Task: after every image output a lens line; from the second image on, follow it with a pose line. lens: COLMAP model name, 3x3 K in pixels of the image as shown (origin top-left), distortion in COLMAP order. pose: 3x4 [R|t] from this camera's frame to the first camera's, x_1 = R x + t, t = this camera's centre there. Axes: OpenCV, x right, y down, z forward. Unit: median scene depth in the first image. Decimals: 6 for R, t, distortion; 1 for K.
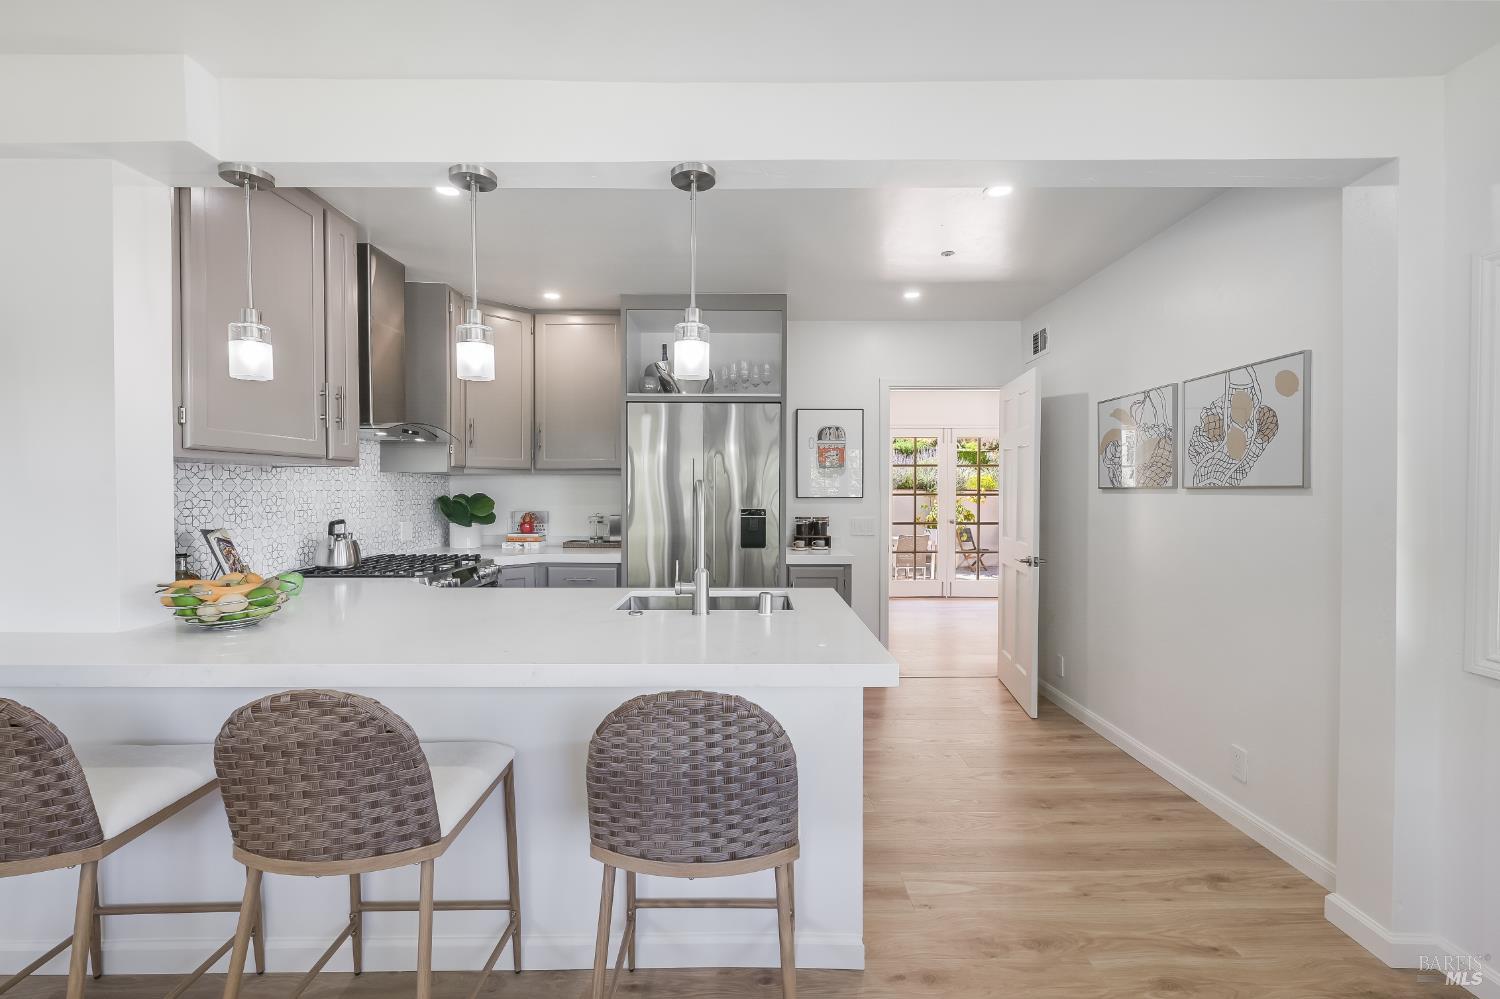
lens RADIAL K [[618.9, 0, 733.5], [0, 618.9, 499.9], [0, 0, 1]] dist [-0.000176, -0.000041]
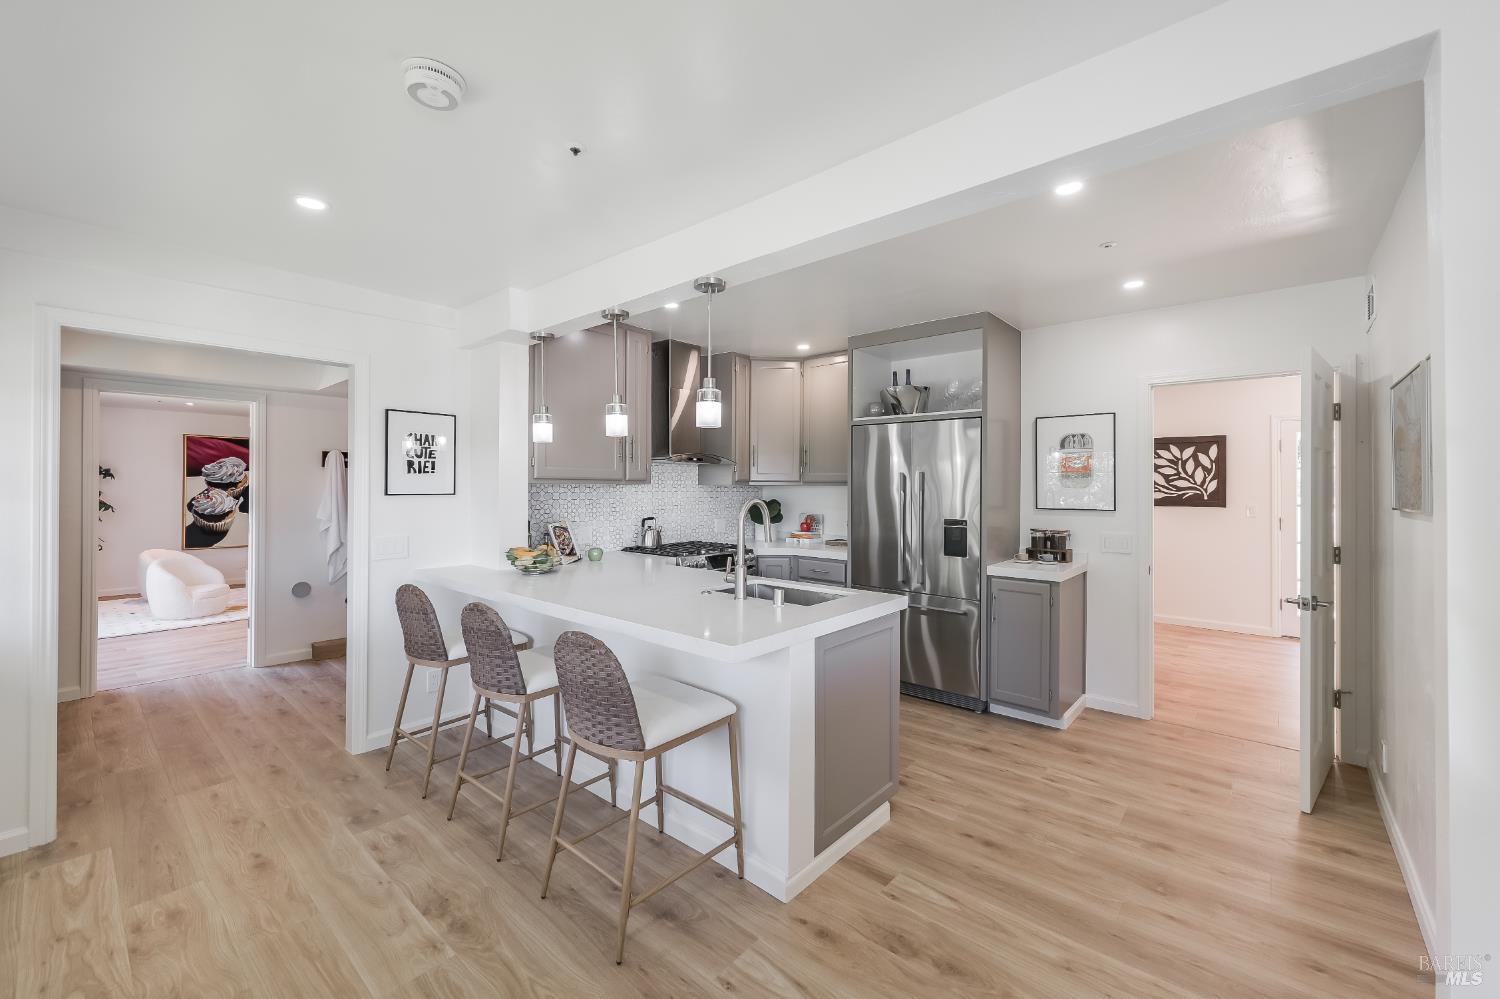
lens RADIAL K [[563.6, 0, 751.1], [0, 563.6, 490.6], [0, 0, 1]] dist [0.000093, -0.000217]
pose [[0.773693, 0.003806, -0.633550, 0.490754], [-0.014860, 0.999816, -0.012140, -0.023112], [0.633387, 0.018807, 0.773607, 0.046800]]
